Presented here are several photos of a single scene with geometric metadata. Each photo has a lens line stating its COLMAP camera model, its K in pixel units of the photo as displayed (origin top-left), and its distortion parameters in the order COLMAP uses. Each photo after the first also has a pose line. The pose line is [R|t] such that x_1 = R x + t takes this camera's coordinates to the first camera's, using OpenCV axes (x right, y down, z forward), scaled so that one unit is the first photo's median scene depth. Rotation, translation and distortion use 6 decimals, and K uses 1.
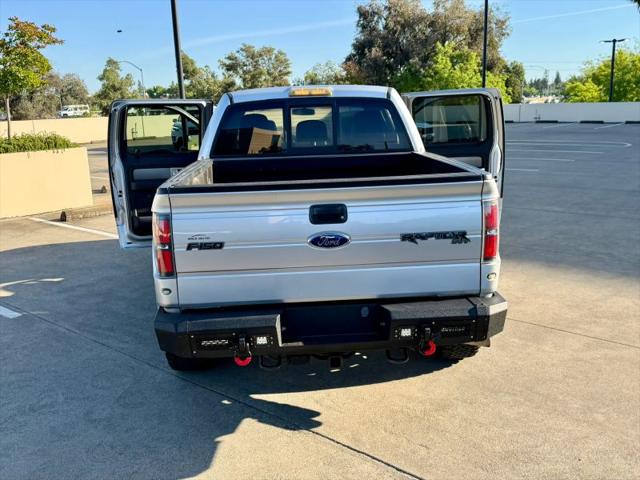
lens RADIAL K [[630.0, 0, 322.1], [0, 630.0, 231.8], [0, 0, 1]] dist [0.140415, -0.268184]
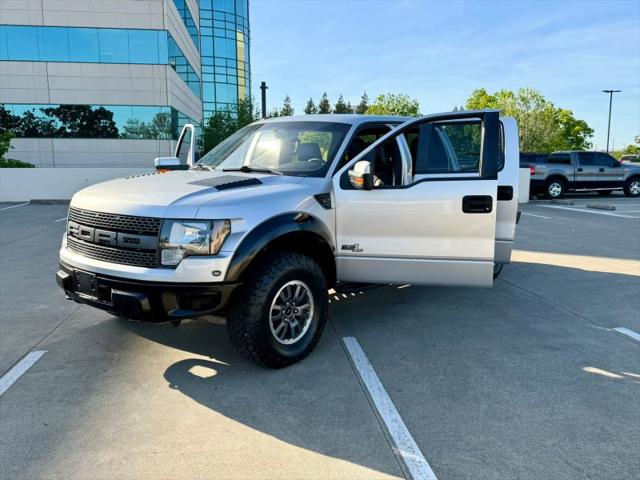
lens RADIAL K [[536.7, 0, 320.0], [0, 536.7, 240.0], [0, 0, 1]] dist [0.139138, -0.257606]
pose [[-0.738633, -0.075648, 0.669849, -0.865834], [0.161328, 0.944971, 0.284612, -0.389409], [-0.654518, 0.318289, -0.685783, 2.303261]]
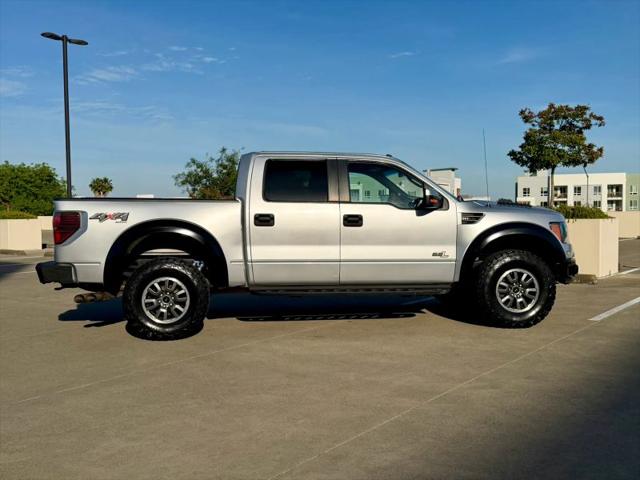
lens RADIAL K [[715.1, 0, 320.0], [0, 715.1, 240.0], [0, 0, 1]] dist [0.142669, -0.002616]
pose [[0.055254, 0.065057, -0.996351, 1.822229], [-0.200375, 0.978297, 0.052766, -0.176279], [0.978160, 0.196728, 0.067091, 1.216745]]
